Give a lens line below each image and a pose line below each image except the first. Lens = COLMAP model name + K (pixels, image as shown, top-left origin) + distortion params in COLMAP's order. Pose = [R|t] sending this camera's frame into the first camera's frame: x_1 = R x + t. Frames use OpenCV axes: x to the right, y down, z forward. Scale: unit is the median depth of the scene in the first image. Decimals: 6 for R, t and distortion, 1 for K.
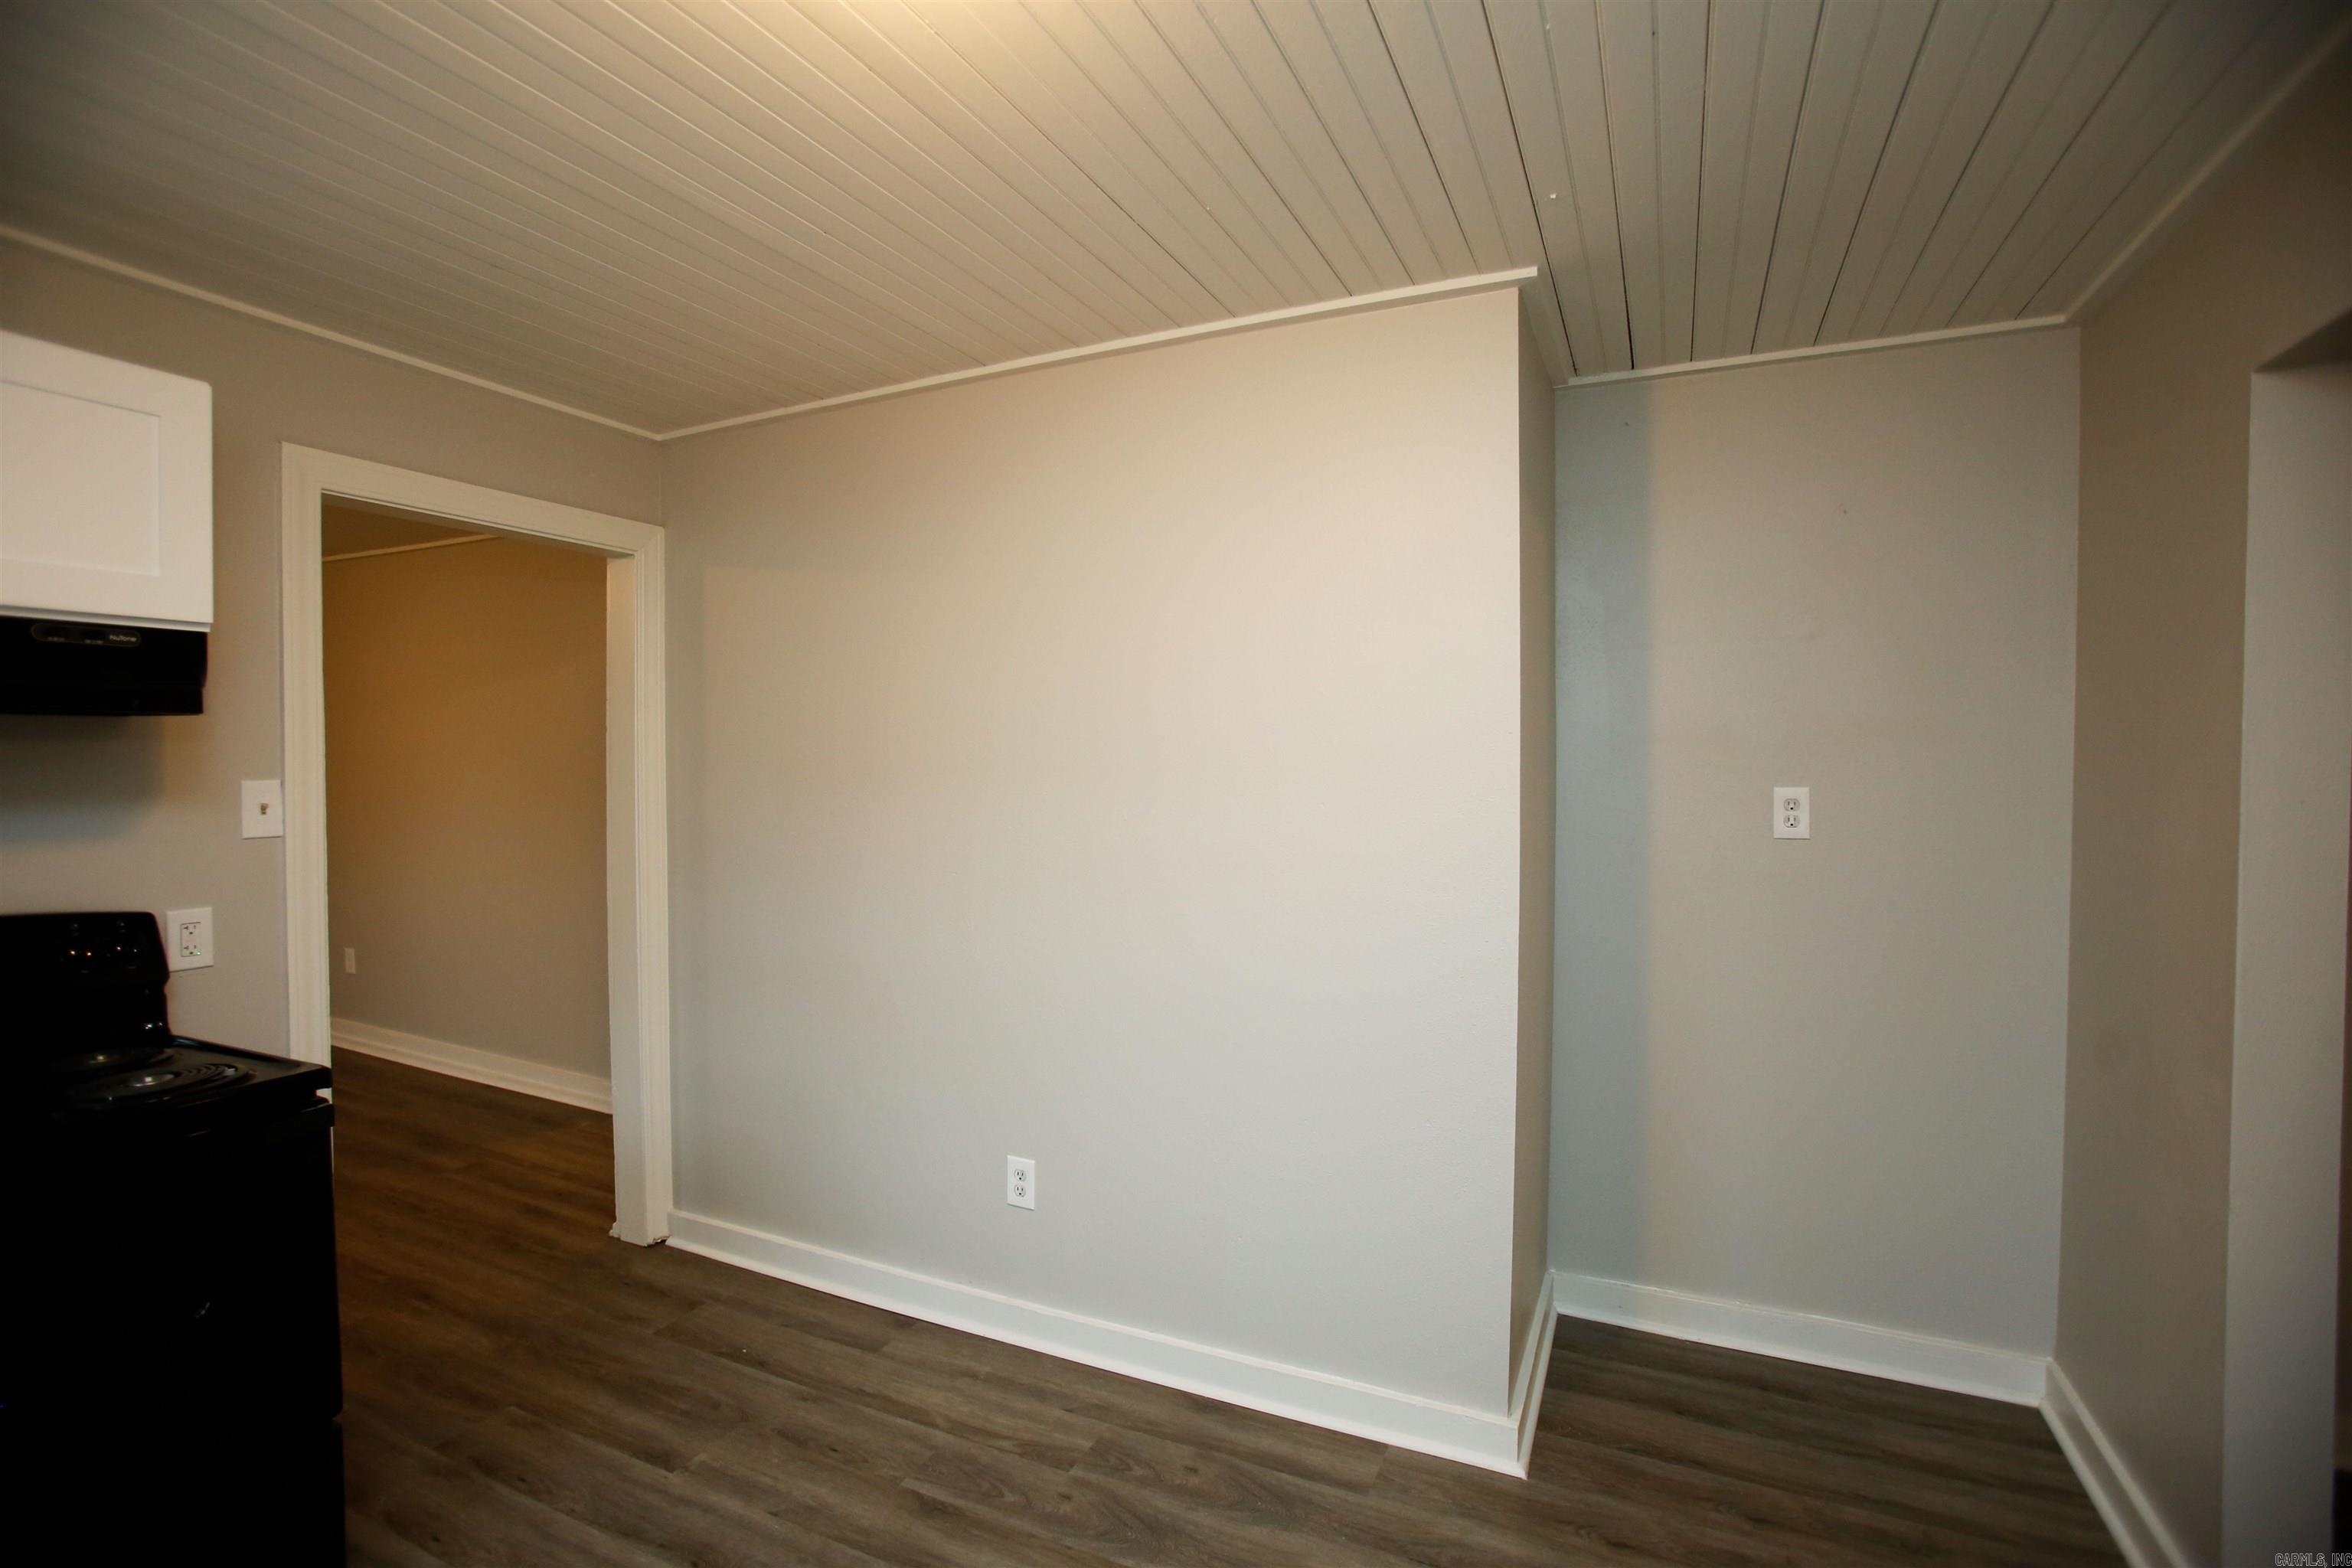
lens RADIAL K [[1091.4, 0, 1168.8], [0, 1091.4, 773.0], [0, 0, 1]] dist [-0.067863, 0.025786]
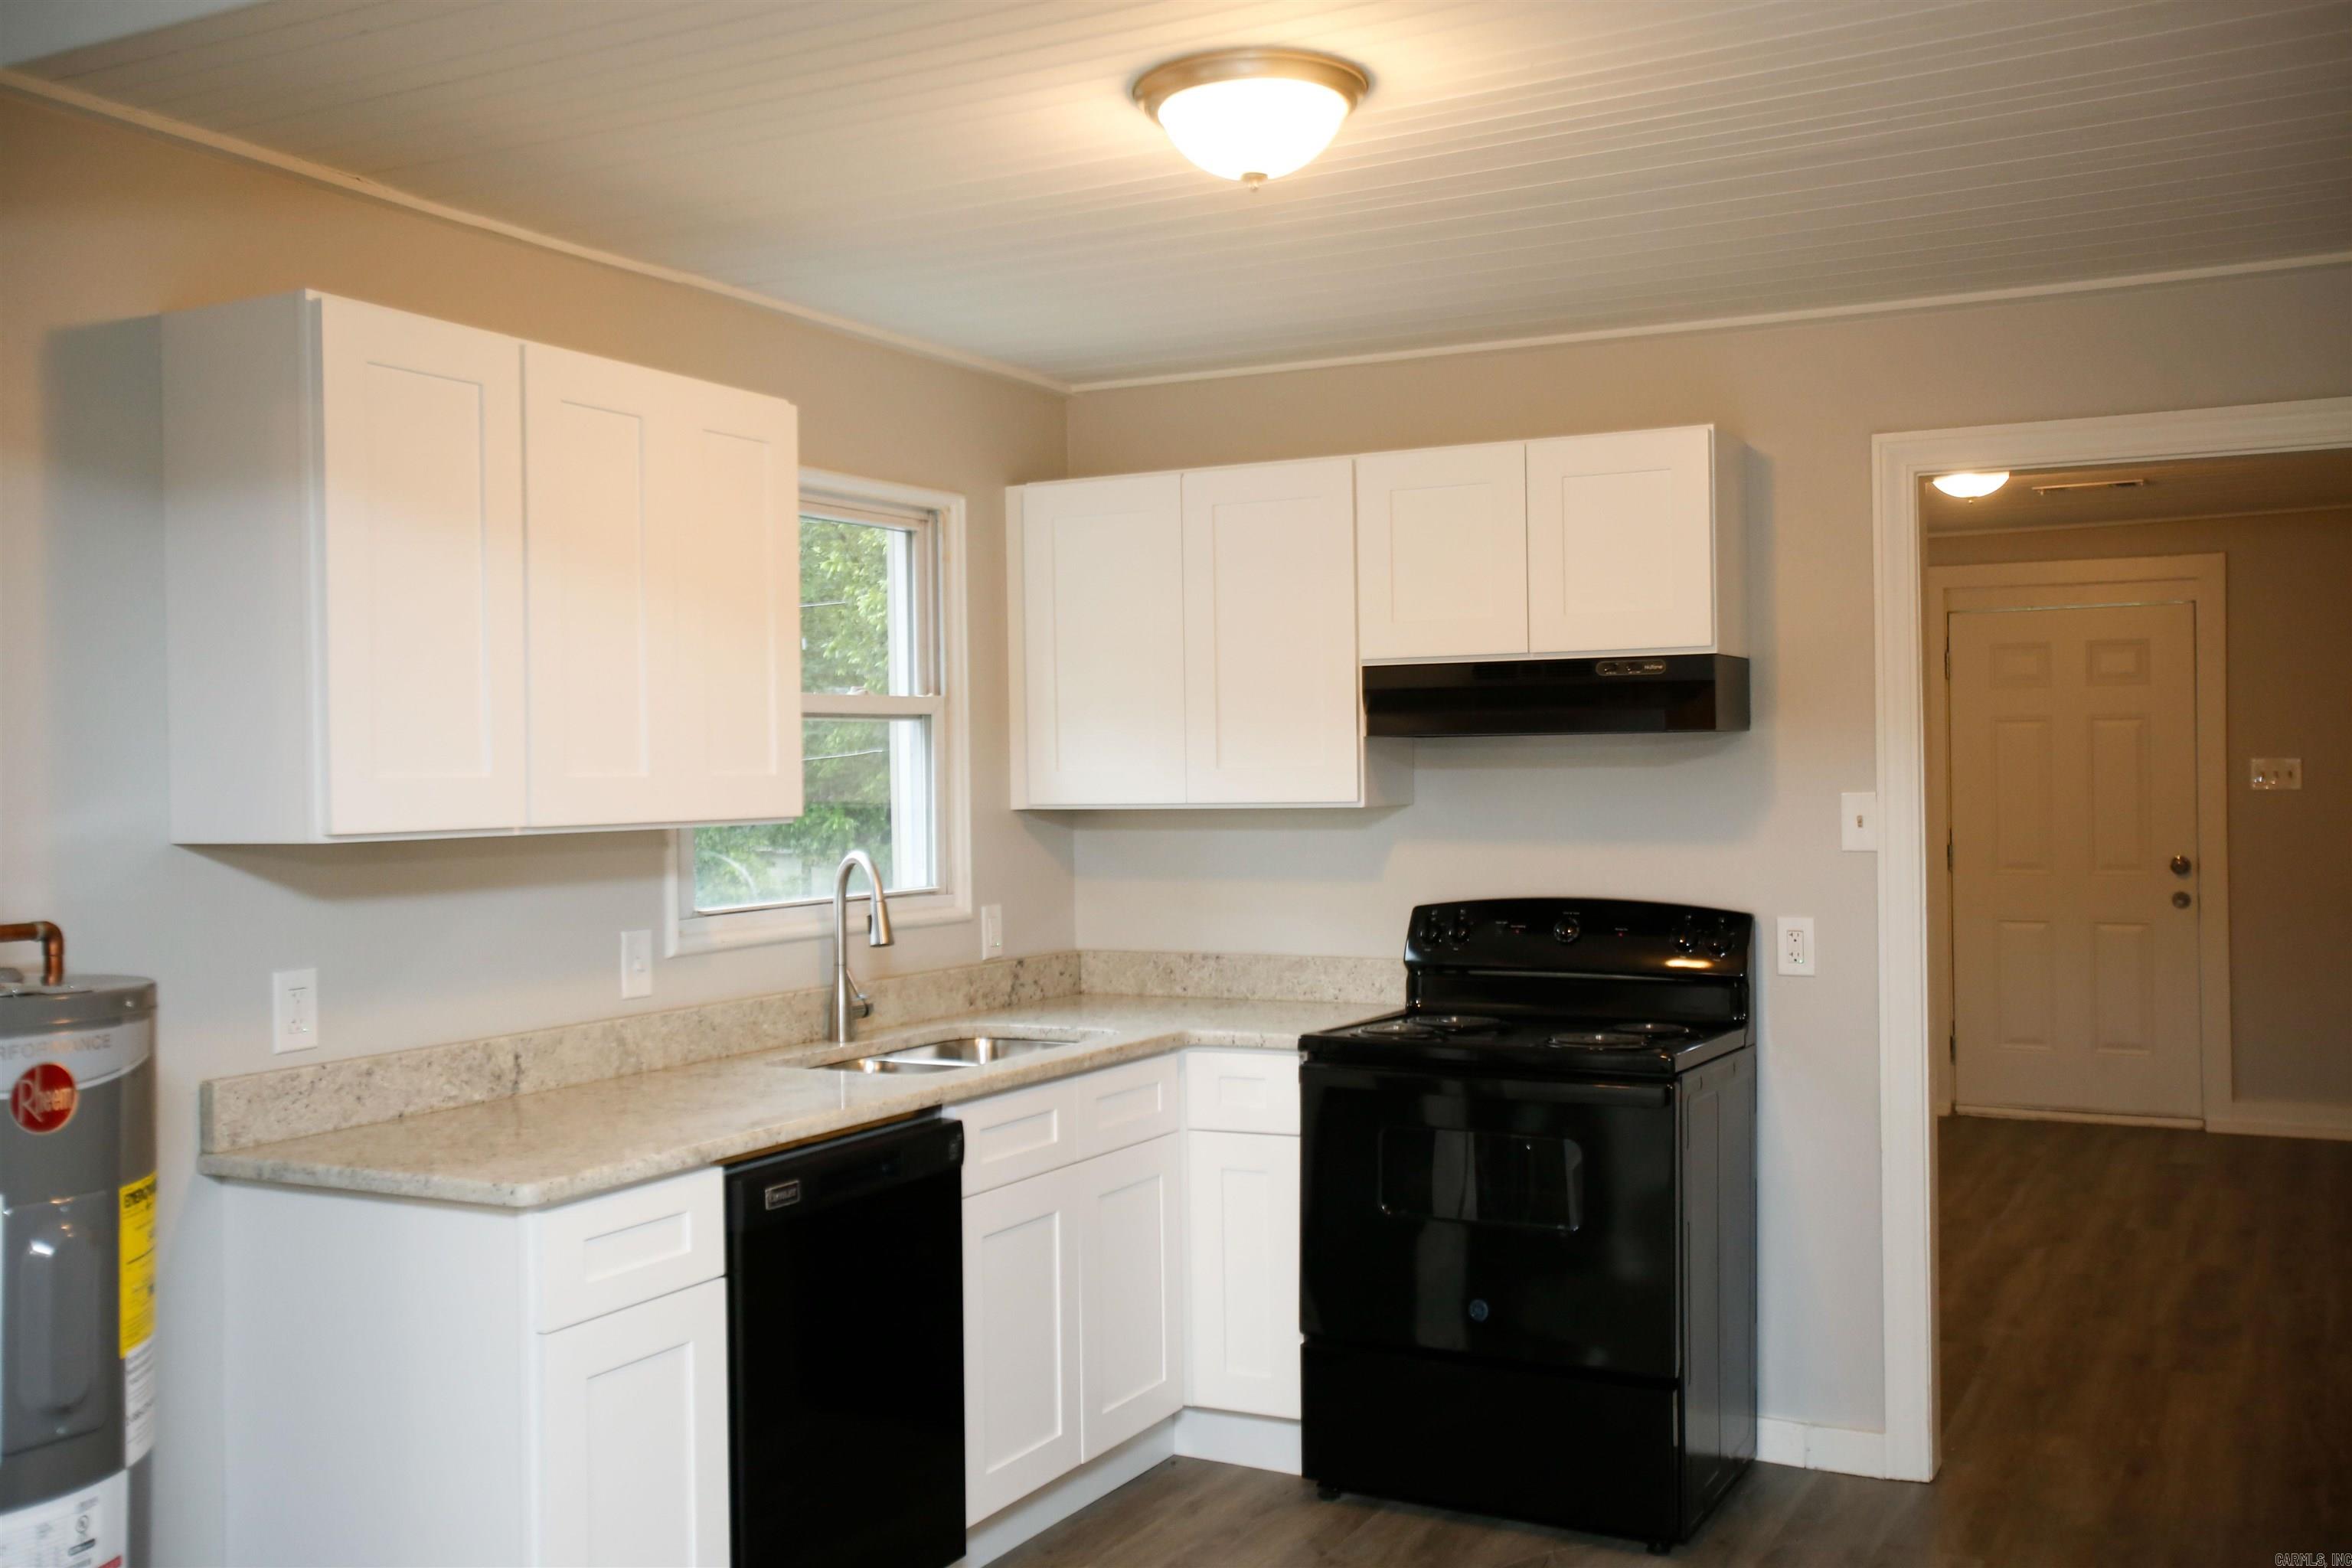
lens RADIAL K [[2192.6, 0, 1153.7], [0, 2192.6, 770.8], [0, 0, 1]] dist [0.015289, 0.000000]
pose [[-0.047430, -0.005218, -0.998861, 1.027532], [-0.006576, 0.999966, -0.004911, 0.001734], [0.998853, 0.006336, -0.047463, 0.397554]]
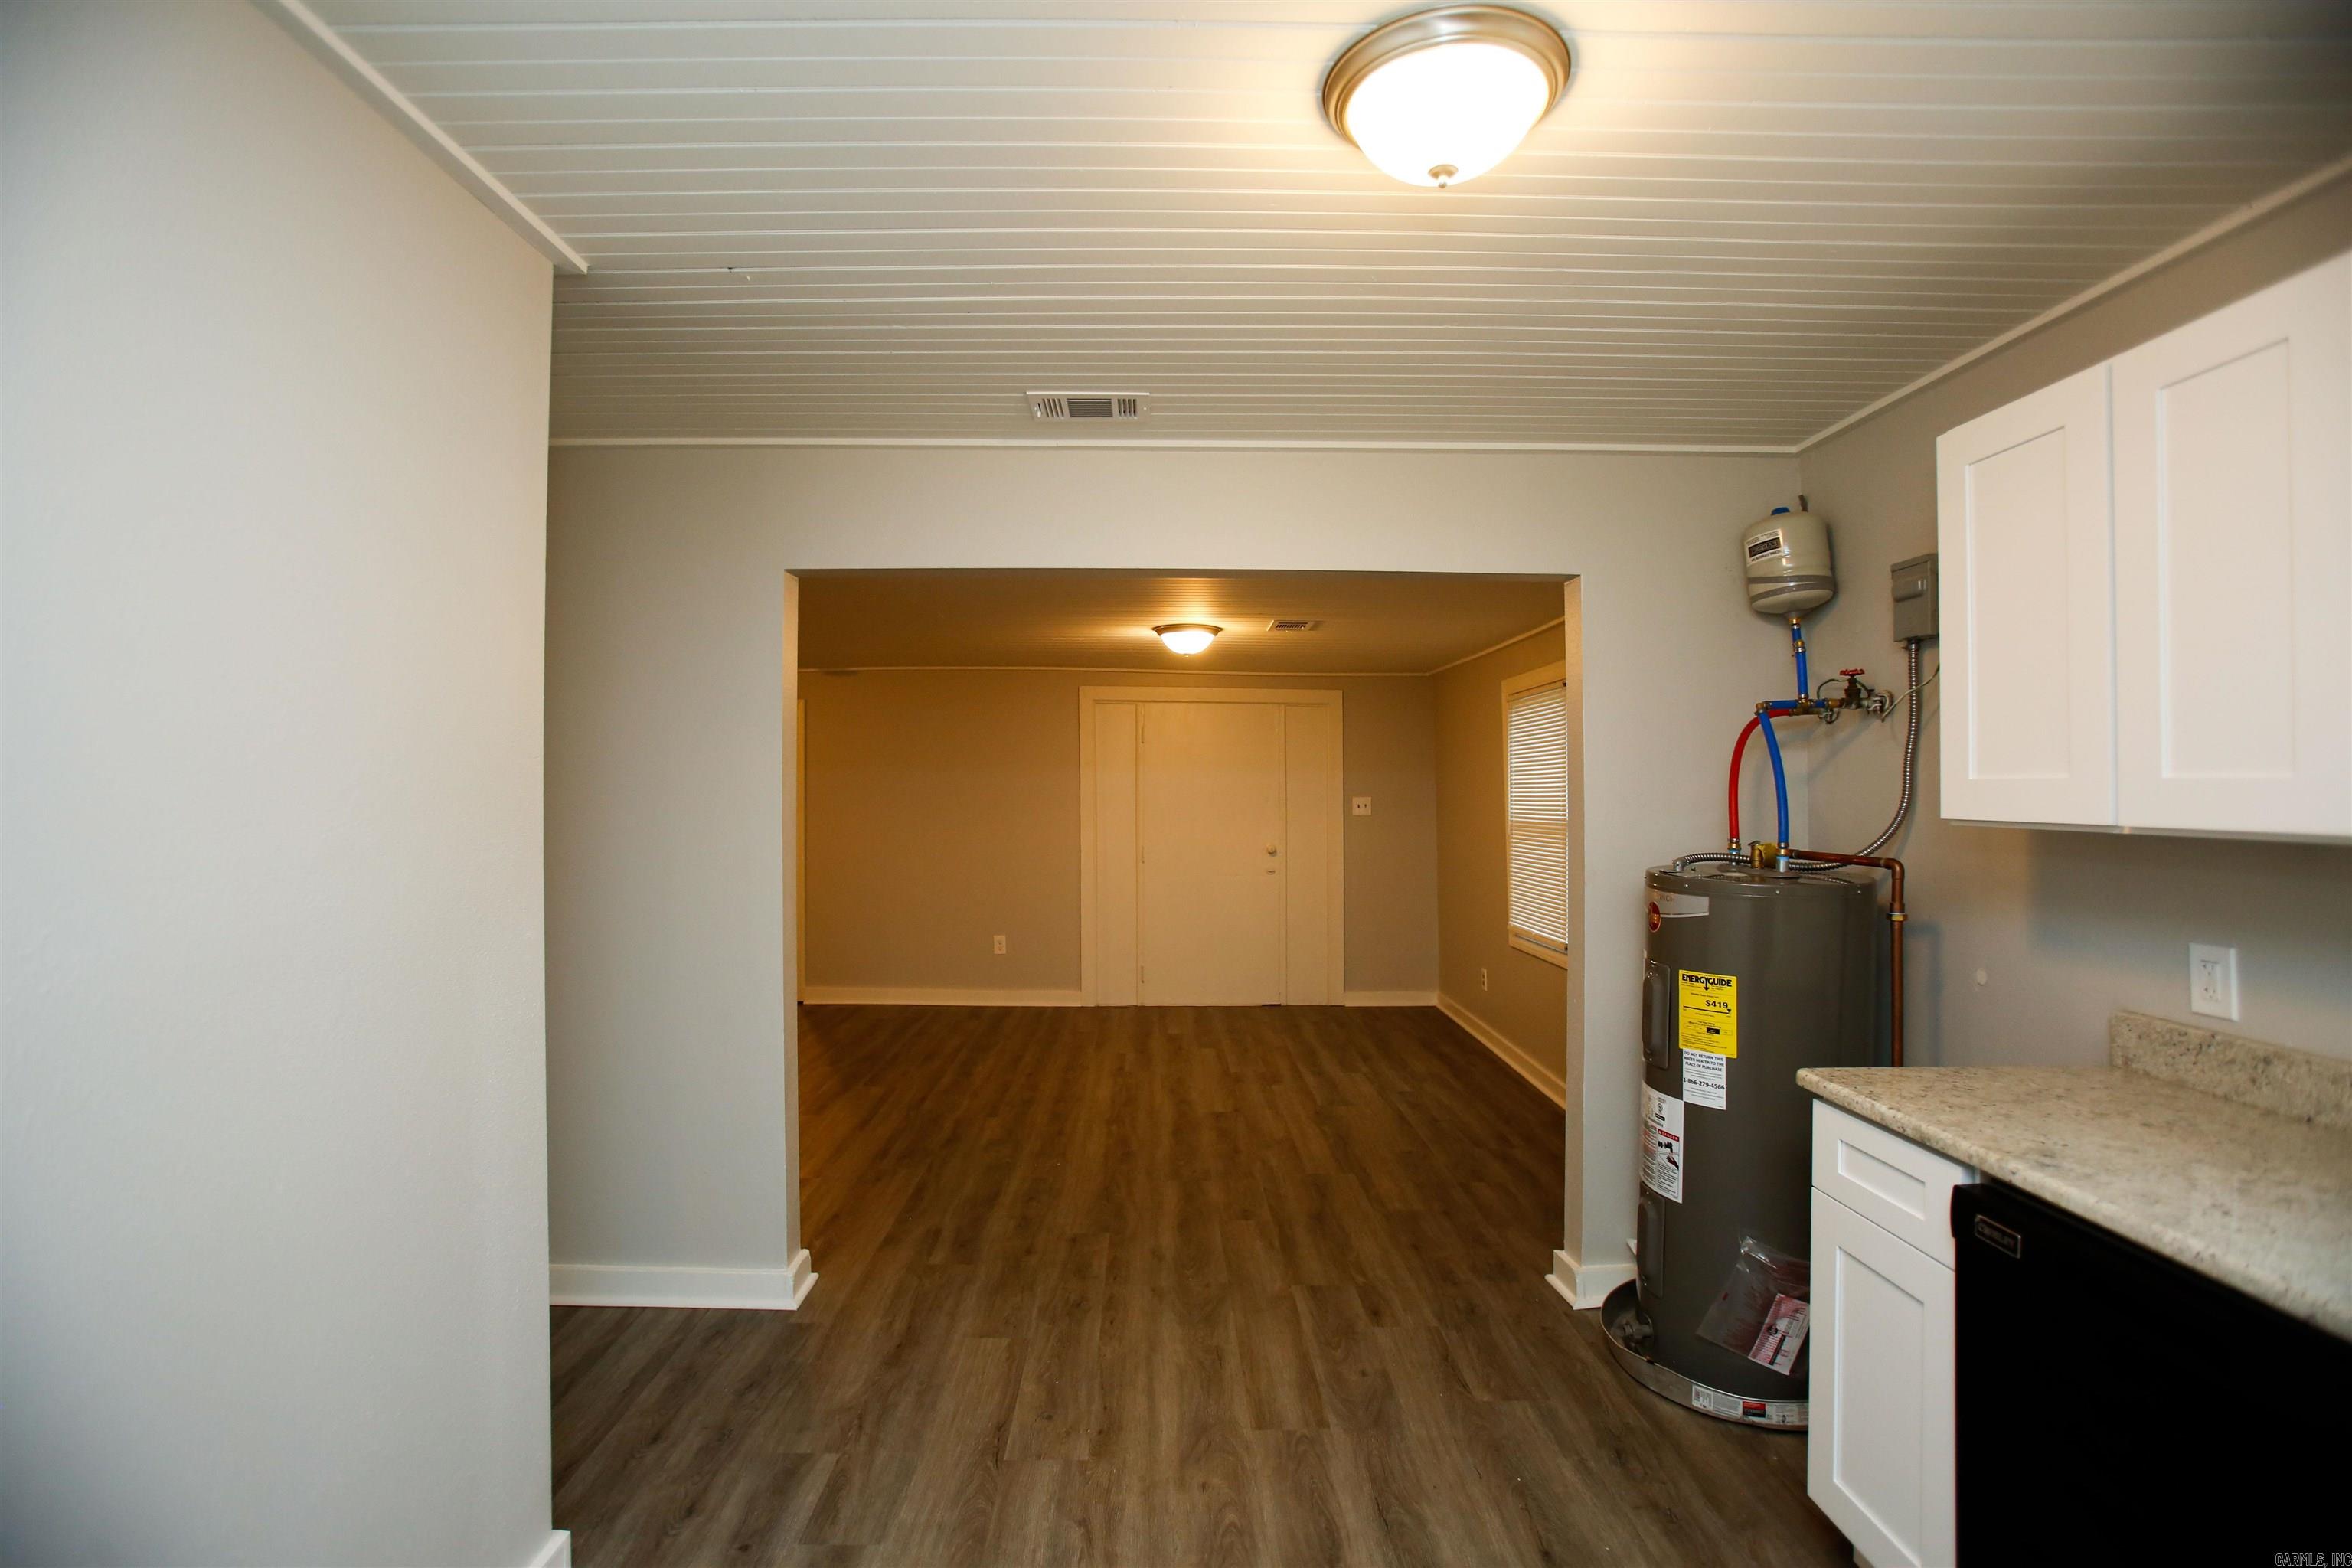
lens RADIAL K [[1091.4, 0, 1137.3], [0, 1091.4, 764.4], [0, 0, 1]] dist [-0.067863, 0.025786]
pose [[-0.421192, 0.011755, 0.906895, -0.570330], [0.014523, 0.999875, -0.006215, -0.011568], [-0.906855, 0.010553, -0.421310, 0.778164]]
